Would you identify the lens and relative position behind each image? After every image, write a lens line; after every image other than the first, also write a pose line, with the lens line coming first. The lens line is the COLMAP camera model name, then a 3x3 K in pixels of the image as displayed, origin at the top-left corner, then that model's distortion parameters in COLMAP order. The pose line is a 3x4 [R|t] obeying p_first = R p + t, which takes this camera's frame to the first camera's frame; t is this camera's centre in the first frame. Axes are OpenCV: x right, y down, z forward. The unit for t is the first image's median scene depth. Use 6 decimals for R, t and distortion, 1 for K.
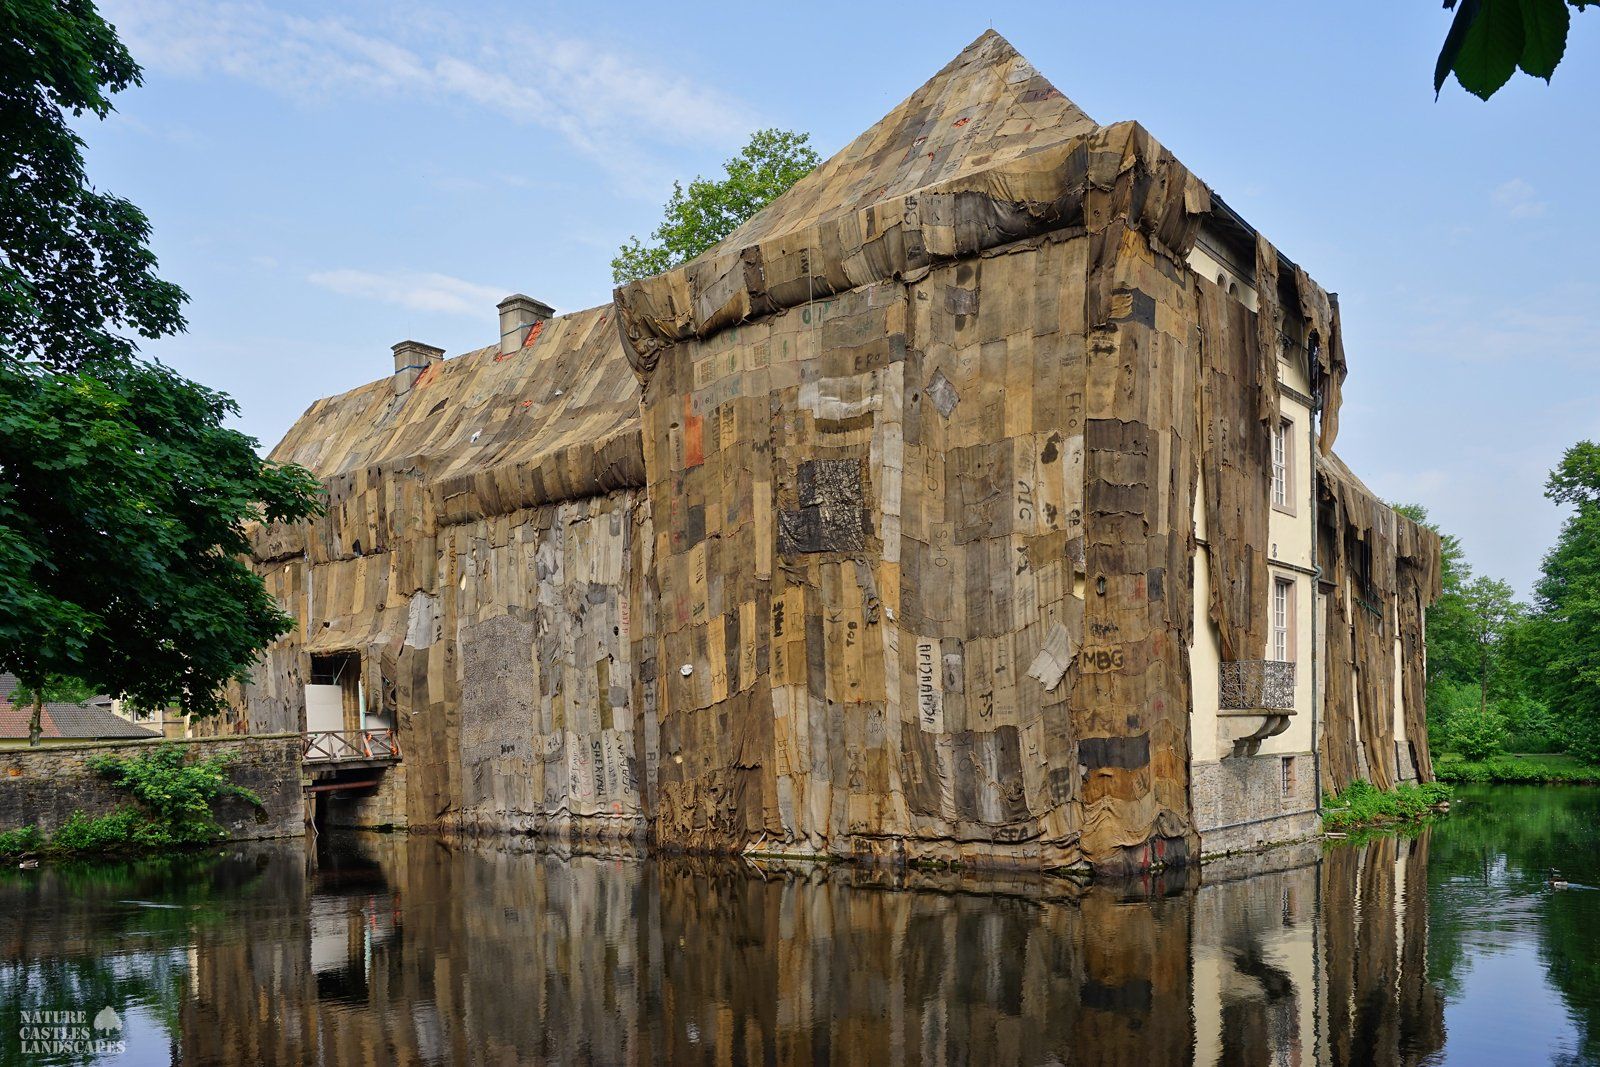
lens RADIAL K [[1297.2, 0, 782.5], [0, 1297.2, 755.9], [0, 0, 1]] dist [0.009053, -0.000730]
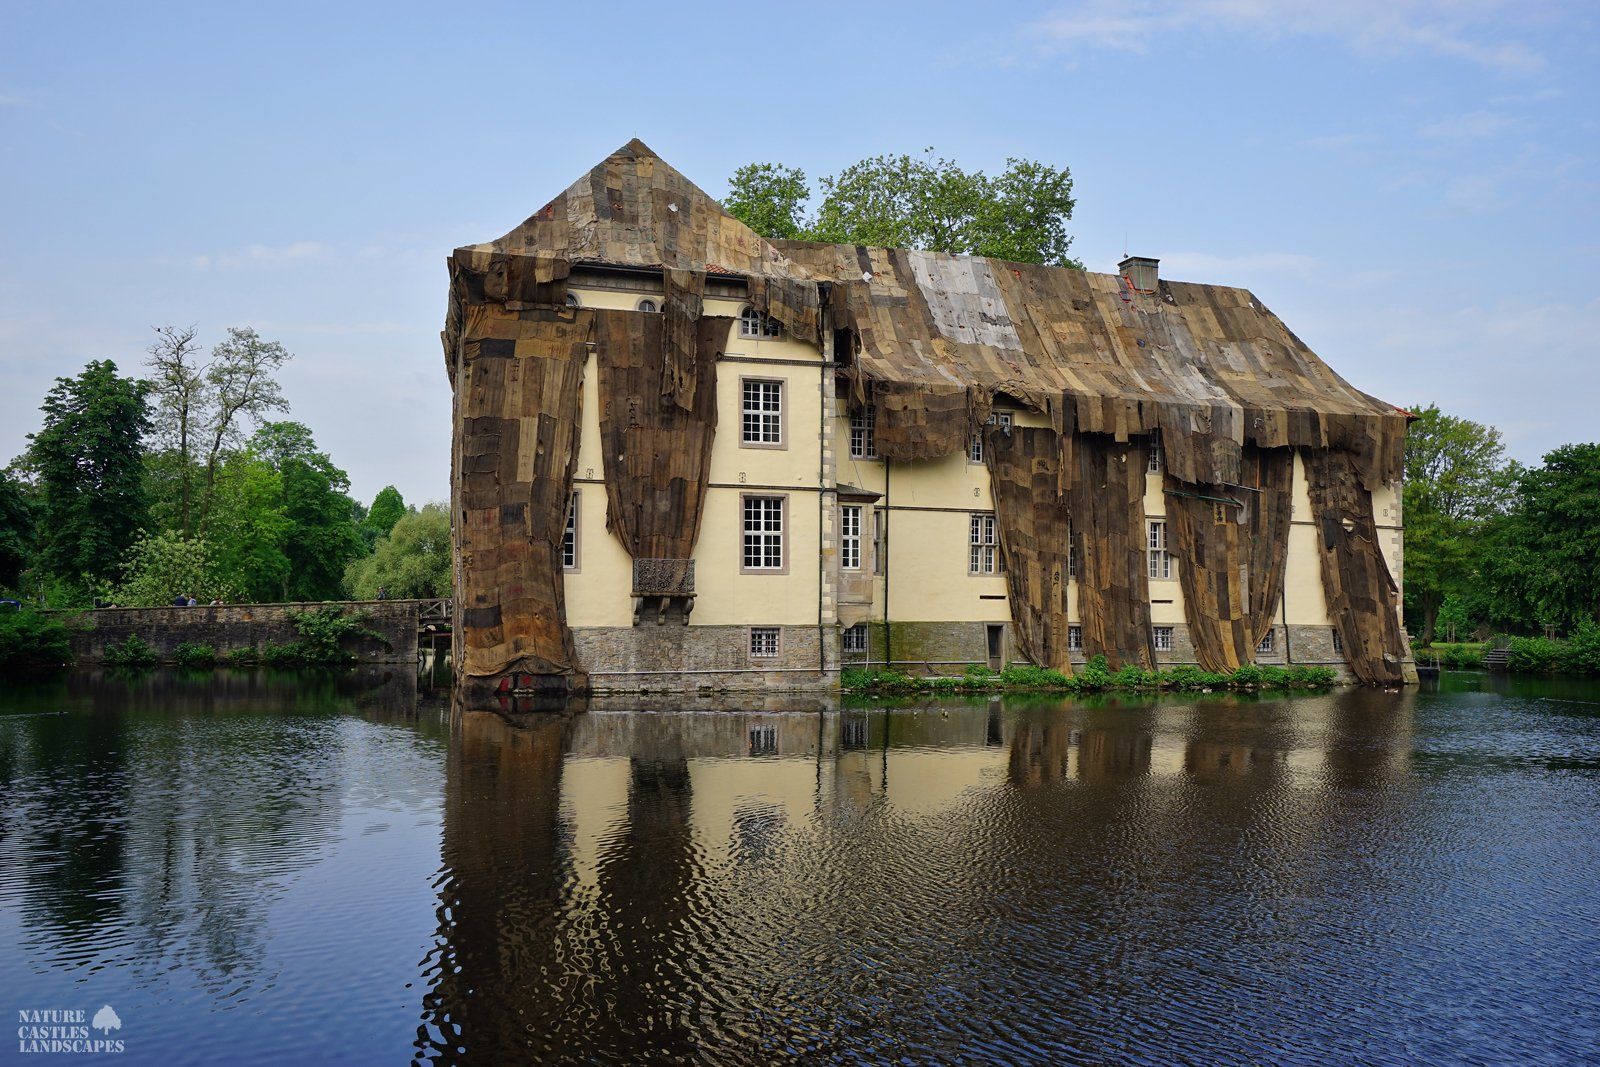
lens RADIAL K [[1292.5, 0, 800.0], [0, 1292.5, 533.5], [0, 0, 1]] dist [0.003892, 0.000342]
pose [[0.826937, -0.011306, -0.562181, 1.234198], [-0.030422, 0.997434, -0.064808, -0.012459], [0.561471, 0.070695, 0.824471, -0.097999]]
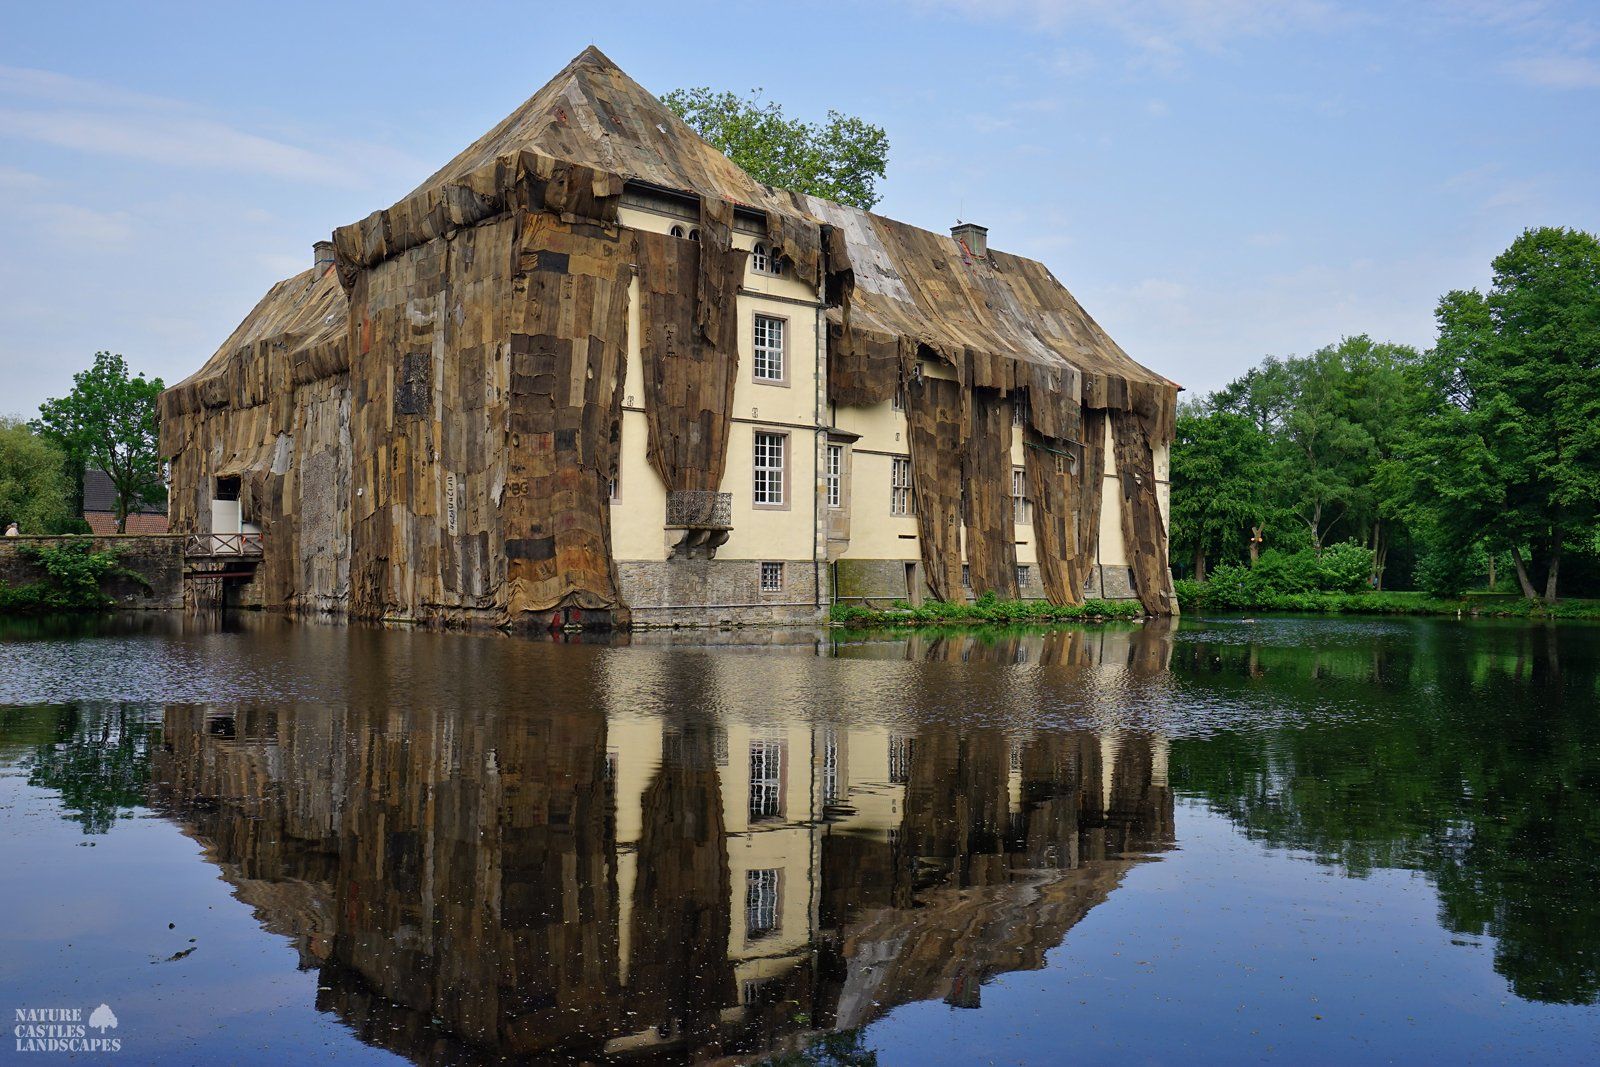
lens RADIAL K [[1371.3, 0, 800.0], [0, 1371.3, 533.5], [0, 0, 1]] dist [0.007966, 0.006641]
pose [[0.985329, 0.022275, -0.169207, 0.692681], [-0.029520, 0.998747, -0.040420, 0.028483], [0.168095, 0.044822, 0.984751, -0.440930]]
